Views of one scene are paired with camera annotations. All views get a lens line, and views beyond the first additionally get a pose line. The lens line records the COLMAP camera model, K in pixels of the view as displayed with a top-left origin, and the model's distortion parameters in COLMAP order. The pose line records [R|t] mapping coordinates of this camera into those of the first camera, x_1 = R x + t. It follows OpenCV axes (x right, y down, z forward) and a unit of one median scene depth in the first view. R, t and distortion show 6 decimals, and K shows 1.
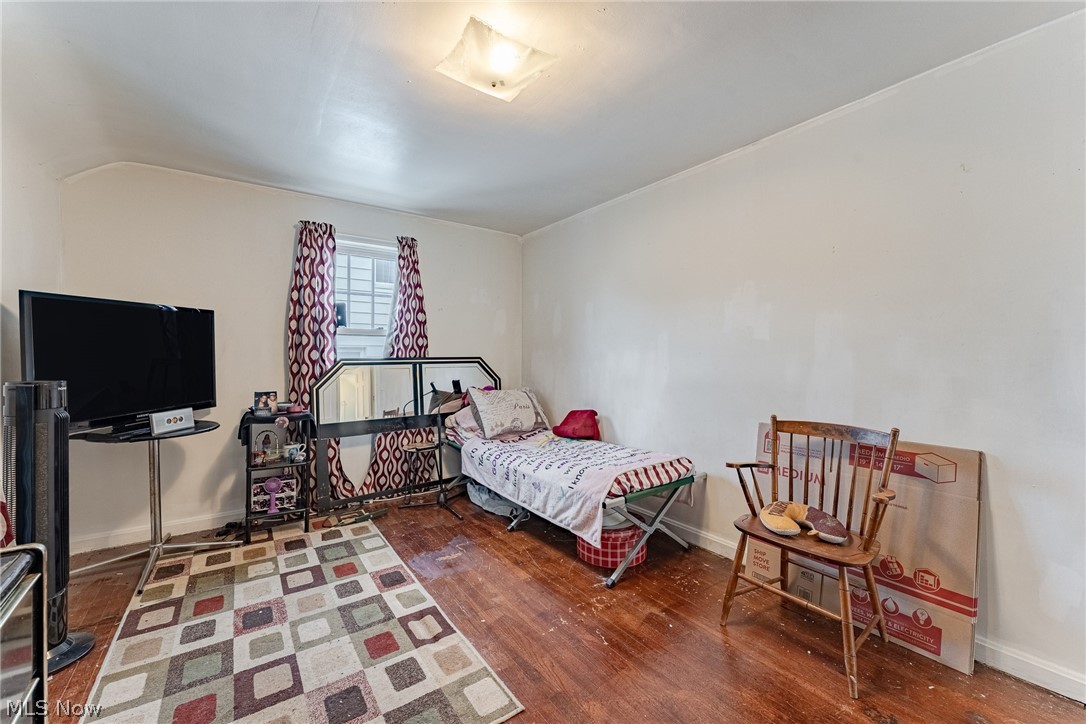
lens RADIAL K [[434.0, 0, 543.0], [0, 434.0, 362.0], [0, 0, 1]] dist [-0.000761, -0.000141]
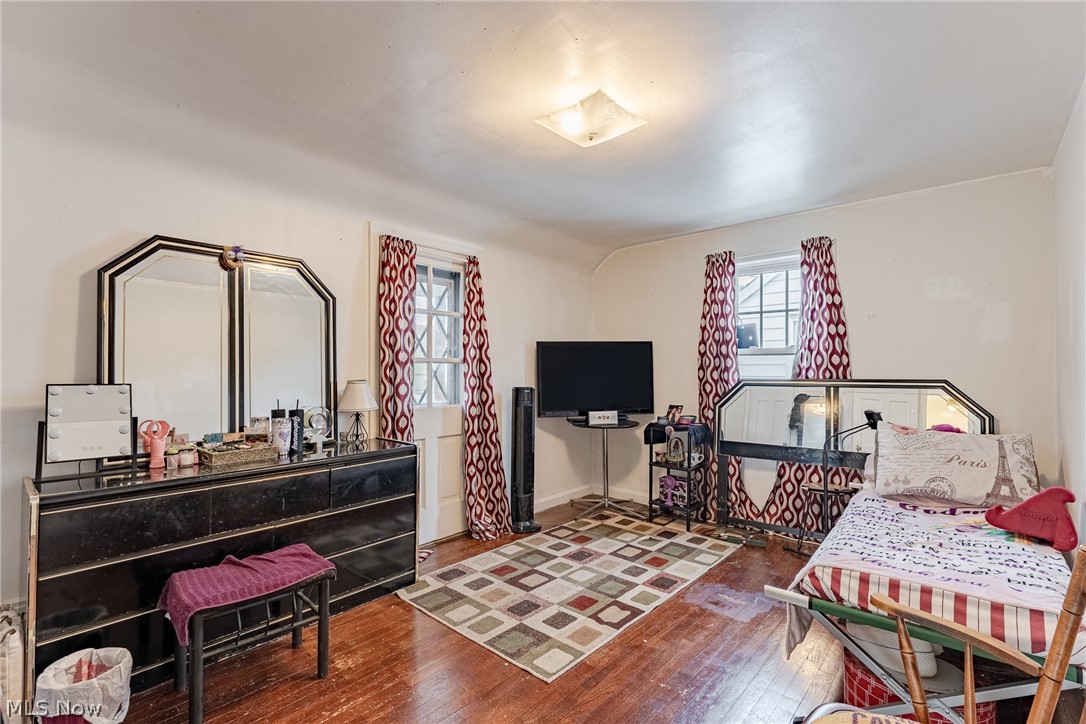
lens RADIAL K [[482.1, 0, 543.3], [0, 482.1, 366.7], [0, 0, 1]] dist [-0.000046, 0.000034]
pose [[0.221604, -0.011828, -0.975065, 0.606141], [-0.021368, 0.999627, -0.016982, -0.008364], [0.974903, 0.024598, 0.221269, 0.341457]]
